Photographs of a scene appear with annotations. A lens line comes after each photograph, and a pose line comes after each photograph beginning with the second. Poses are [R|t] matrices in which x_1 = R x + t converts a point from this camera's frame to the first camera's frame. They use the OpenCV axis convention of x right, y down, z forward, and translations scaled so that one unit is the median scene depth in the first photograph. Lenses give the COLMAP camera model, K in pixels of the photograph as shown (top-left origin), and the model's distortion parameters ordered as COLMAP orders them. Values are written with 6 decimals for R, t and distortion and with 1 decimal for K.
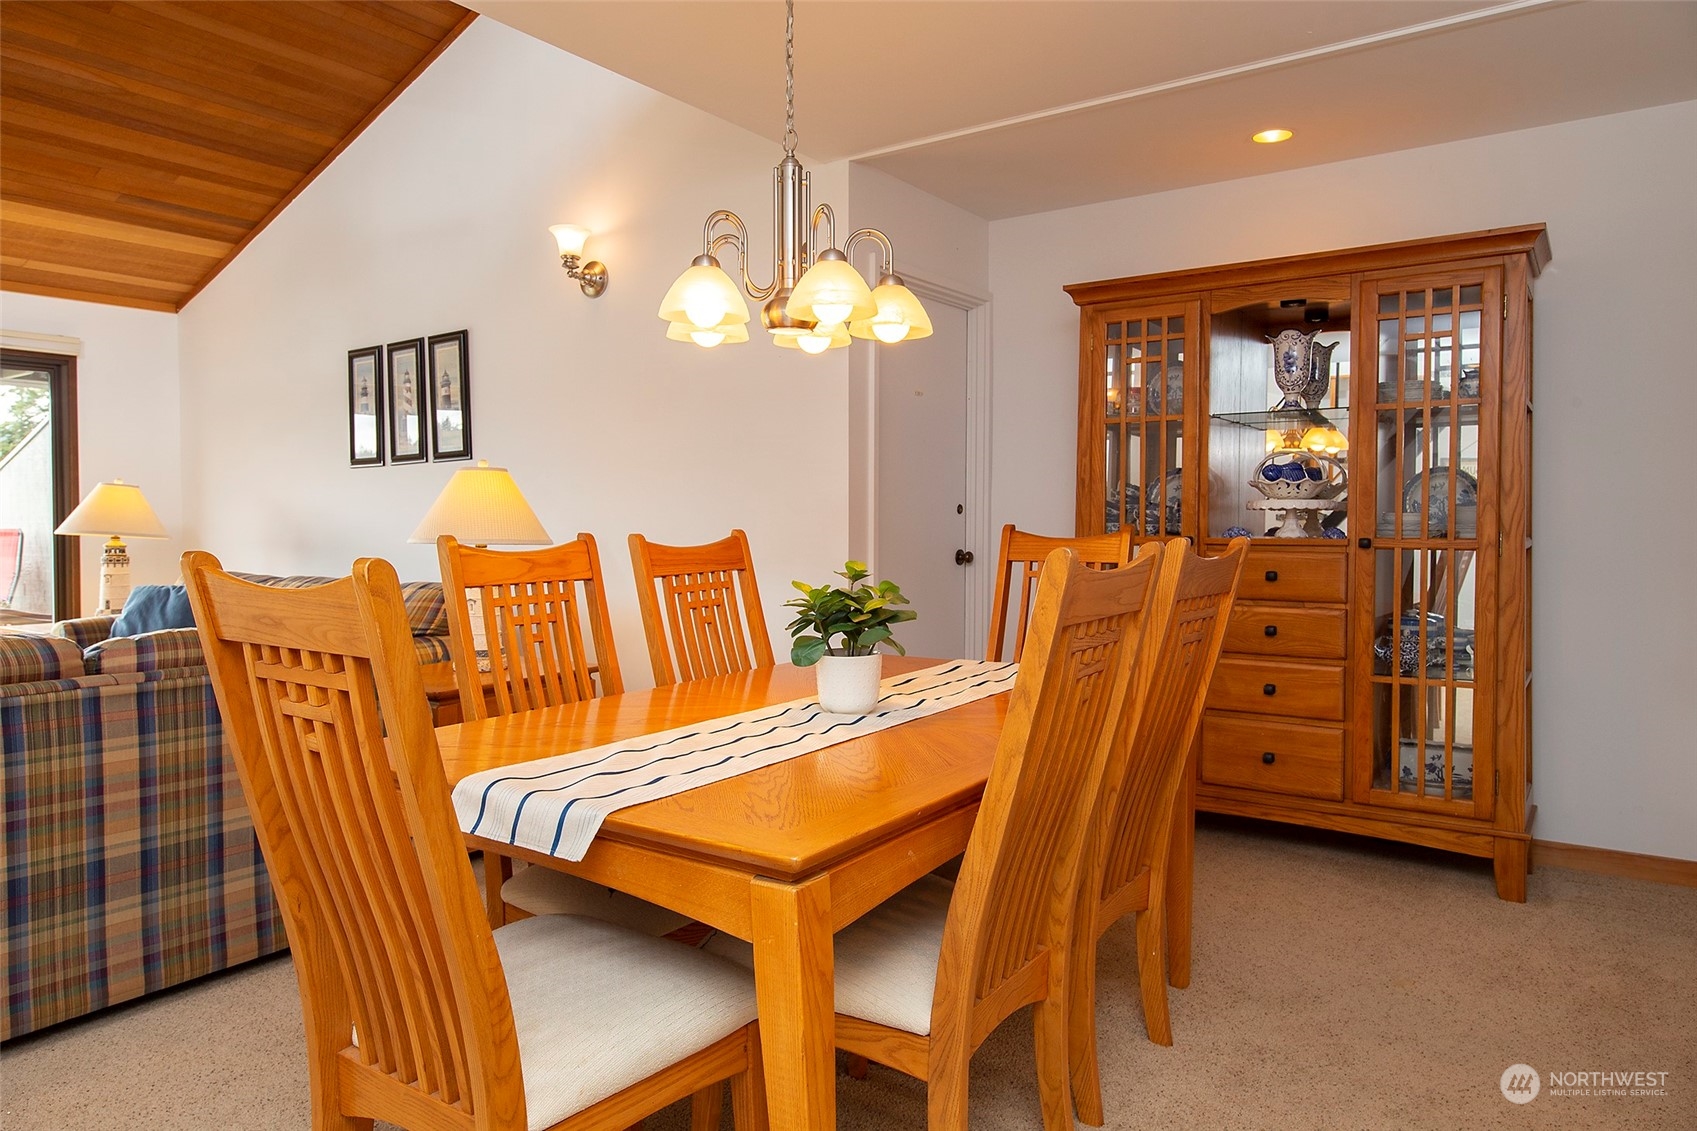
lens RADIAL K [[1103.9, 0, 848.6], [0, 1103.9, 571.3], [0, 0, 1]] dist [0.025448, -0.016280]
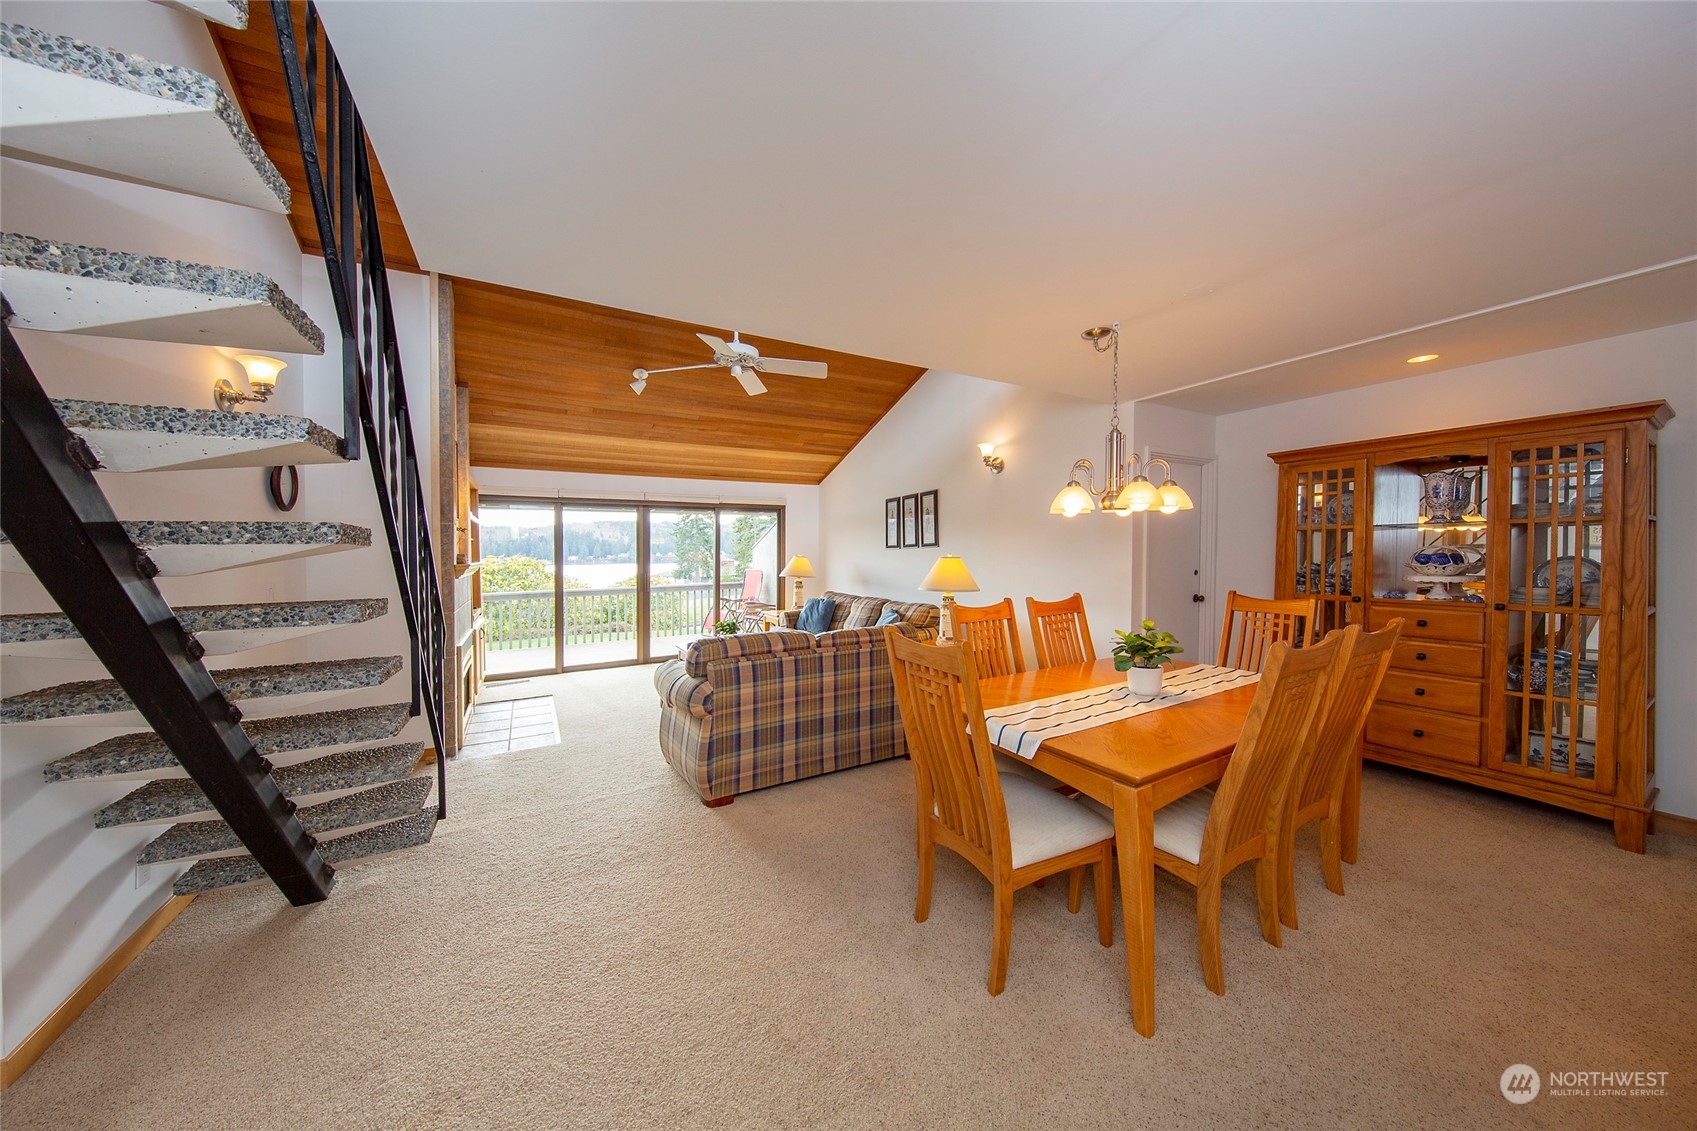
lens RADIAL K [[546.6, 0, 842.3], [0, 546.6, 572.0], [0, 0, 1]] dist [-0.005674, -0.001385]
pose [[0.897861, 0.008148, -0.440204, -0.042899], [-0.012348, 0.999901, -0.006680, -0.061903], [0.440106, 0.011433, 0.897873, -0.117733]]
